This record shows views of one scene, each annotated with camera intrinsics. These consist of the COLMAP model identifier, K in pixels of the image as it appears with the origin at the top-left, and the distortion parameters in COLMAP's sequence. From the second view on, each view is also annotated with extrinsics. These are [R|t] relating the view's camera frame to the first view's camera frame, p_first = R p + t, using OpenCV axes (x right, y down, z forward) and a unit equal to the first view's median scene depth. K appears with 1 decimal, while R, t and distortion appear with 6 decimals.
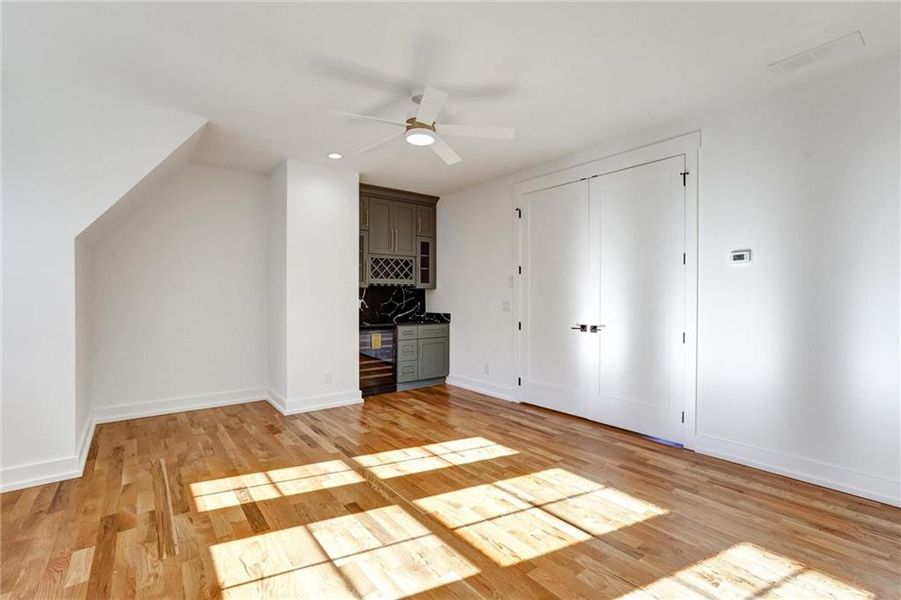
lens RADIAL K [[410.7, 0, 451.9], [0, 410.7, 298.6], [0, 0, 1]] dist [-0.043952, 0.028365]
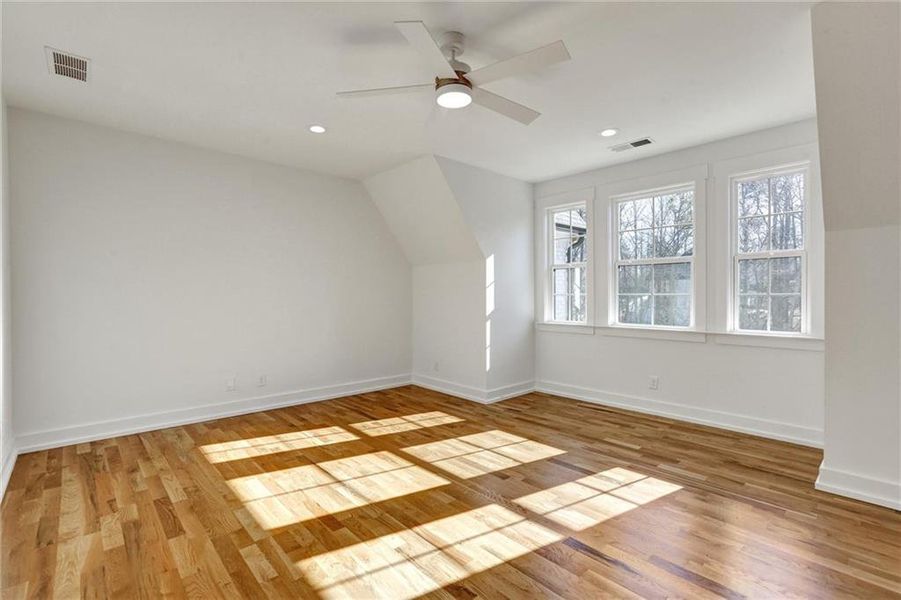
lens RADIAL K [[403.6, 0, 450.5], [0, 403.6, 300.0], [0, 0, 1]] dist [-0.035022, 0.026857]
pose [[-0.996435, 0.002763, -0.084324, -0.003386], [0.001265, 0.999840, 0.017818, -0.009964], [0.084360, 0.017648, -0.996279, 1.686529]]
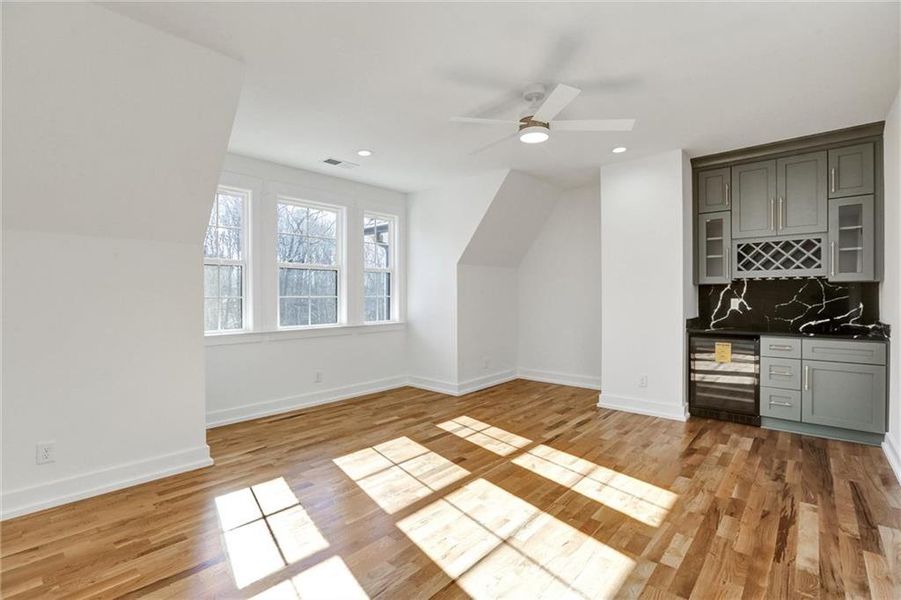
lens RADIAL K [[414.6, 0, 440.3], [0, 414.6, 300.2], [0, 0, 1]] dist [-0.041914, 0.016096]
pose [[0.157677, 0.006737, -0.987468, 0.821156], [0.000193, 0.999976, 0.006853, -0.001667], [0.987491, -0.001272, 0.157672, 0.580756]]
